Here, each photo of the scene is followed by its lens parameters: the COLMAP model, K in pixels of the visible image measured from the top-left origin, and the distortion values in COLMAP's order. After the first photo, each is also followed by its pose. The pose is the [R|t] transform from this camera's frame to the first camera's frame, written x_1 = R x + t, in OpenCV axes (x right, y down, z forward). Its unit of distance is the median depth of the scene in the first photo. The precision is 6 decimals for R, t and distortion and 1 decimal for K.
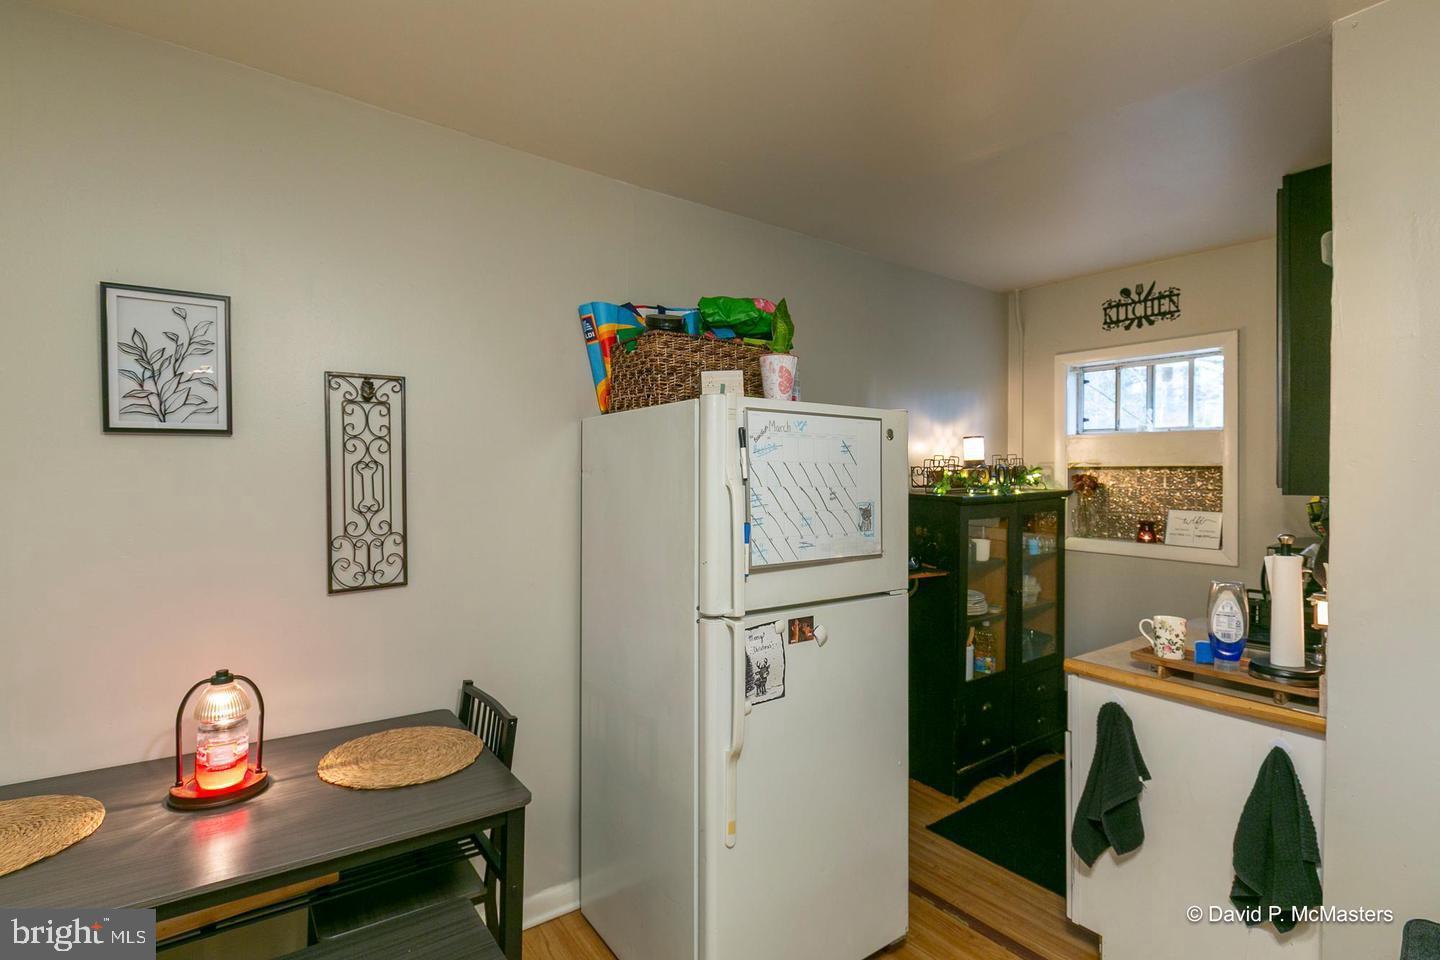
lens RADIAL K [[695.4, 0, 751.0], [0, 695.4, 477.9], [0, 0, 1]] dist [0.004633, -0.000857]
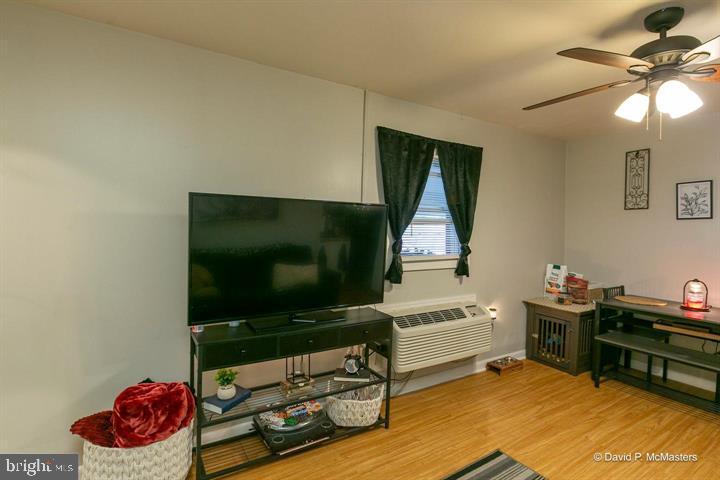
lens RADIAL K [[347.7, 0, 357.1], [0, 347.7, 238.7], [0, 0, 1]] dist [0.004633, -0.000857]
pose [[-0.099706, 0.014439, -0.994912, 1.159630], [-0.018640, 0.999692, 0.016376, 0.044179], [0.994842, 0.020178, -0.099407, -0.595023]]
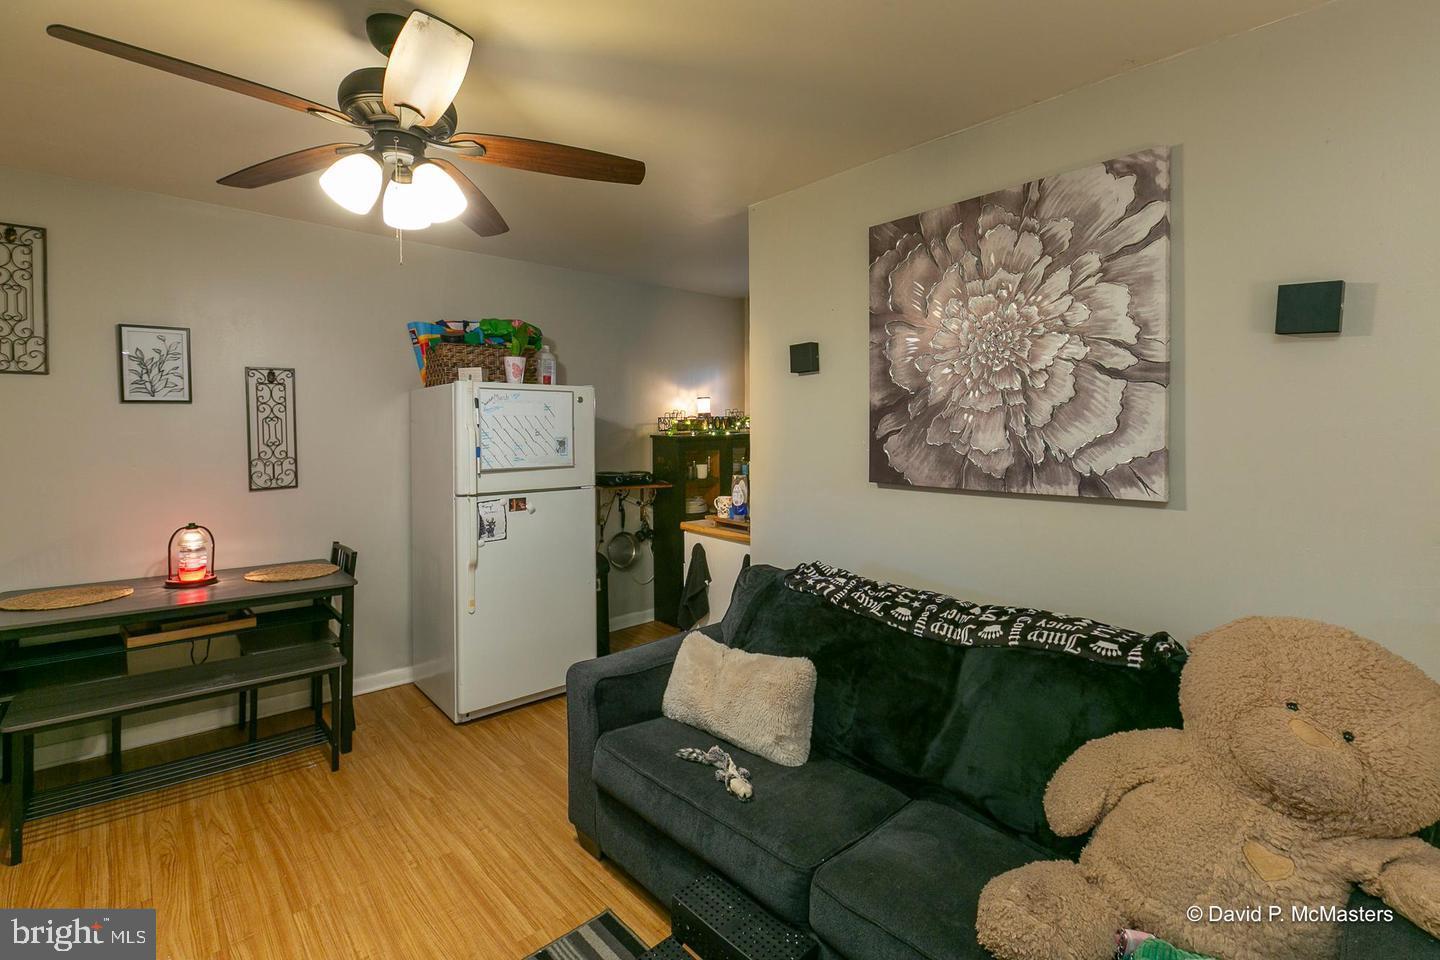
lens RADIAL K [[668.8, 0, 757.3], [0, 668.8, 436.6], [0, 0, 1]] dist [0.003577, 0.000363]
pose [[0.995350, -0.010011, 0.095798, 0.554033], [0.009073, 0.999907, 0.010228, 0.021719], [-0.095892, -0.009311, 0.995348, -0.878825]]
